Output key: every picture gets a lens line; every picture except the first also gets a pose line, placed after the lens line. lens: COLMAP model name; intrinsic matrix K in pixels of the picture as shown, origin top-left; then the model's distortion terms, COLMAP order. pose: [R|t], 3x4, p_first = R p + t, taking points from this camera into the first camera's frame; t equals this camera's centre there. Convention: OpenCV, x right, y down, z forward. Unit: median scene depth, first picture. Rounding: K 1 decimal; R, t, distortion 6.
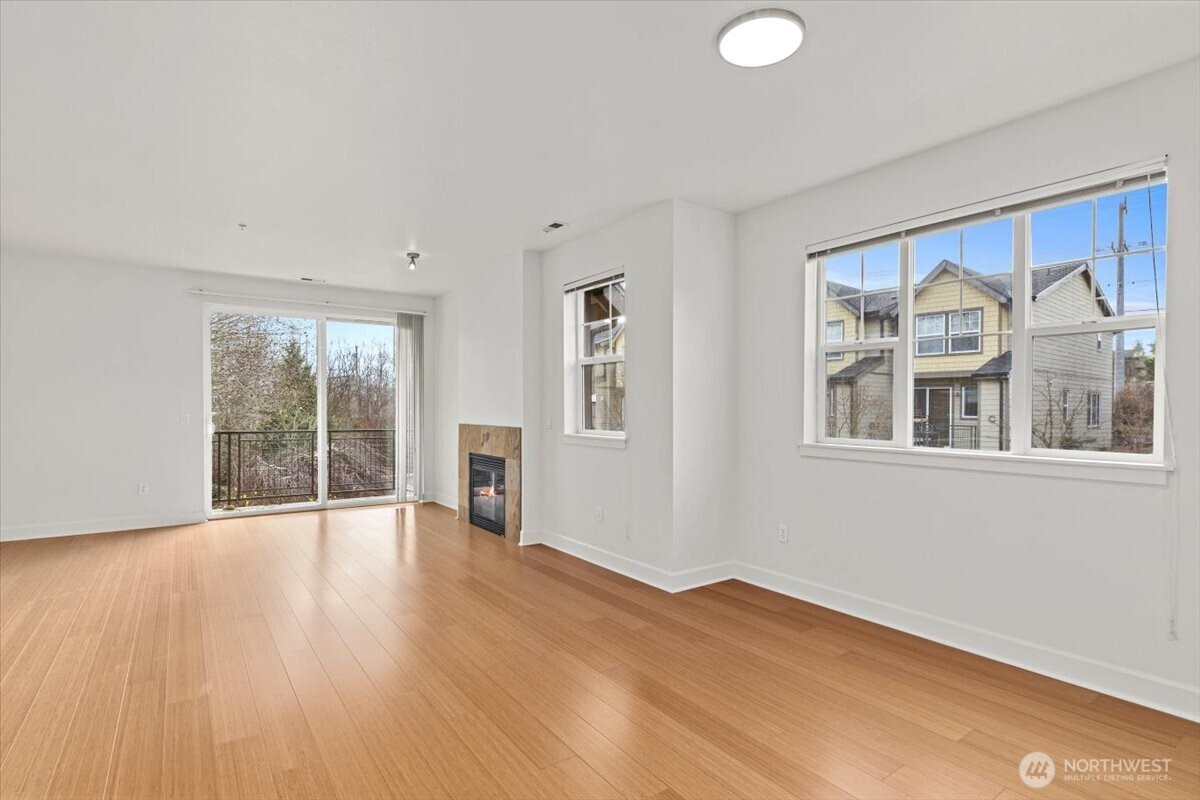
lens RADIAL K [[605.6, 0, 595.9], [0, 605.6, 411.0], [0, 0, 1]] dist [-0.005850, 0.001737]
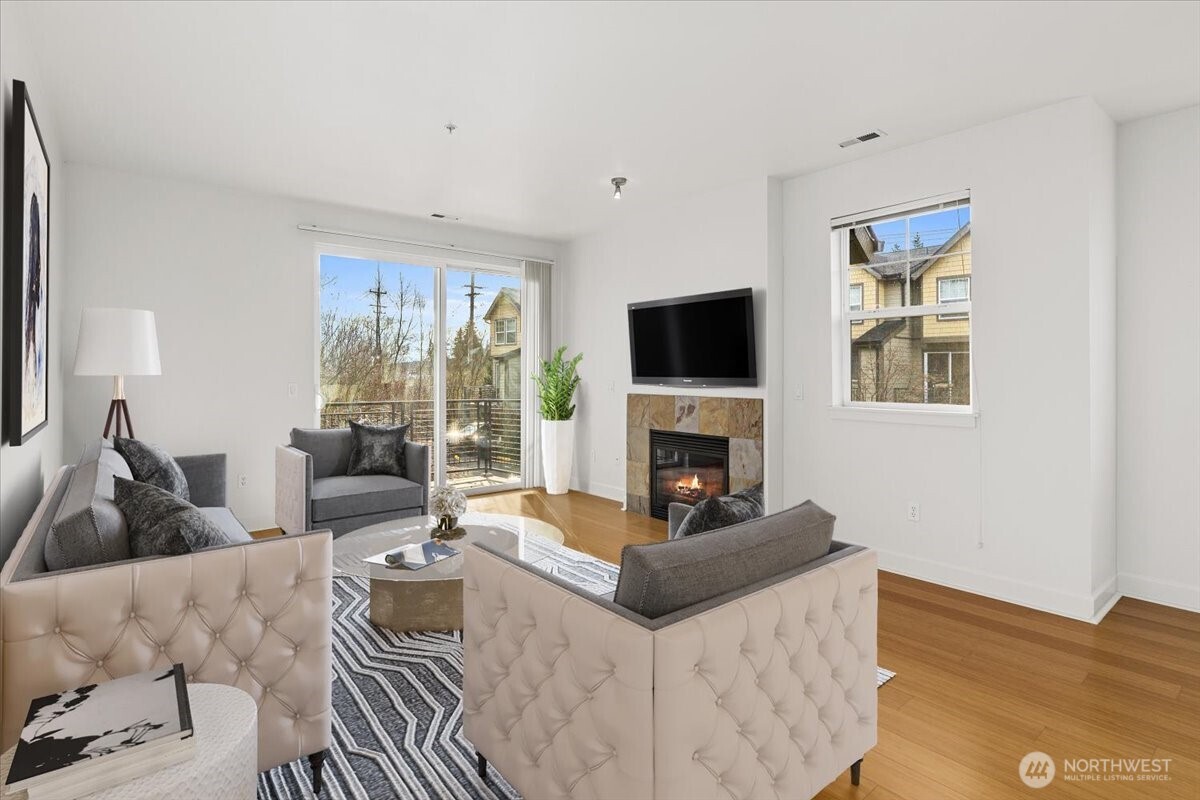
lens RADIAL K [[605.6, 0, 596.3], [0, 605.6, 365.3], [0, 0, 1]] dist [-0.005850, 0.001737]
pose [[0.997219, -0.003151, 0.074464, -0.346177], [0.004542, 0.999818, -0.018514, -0.002587], [-0.074392, 0.018801, 0.997052, 0.194895]]
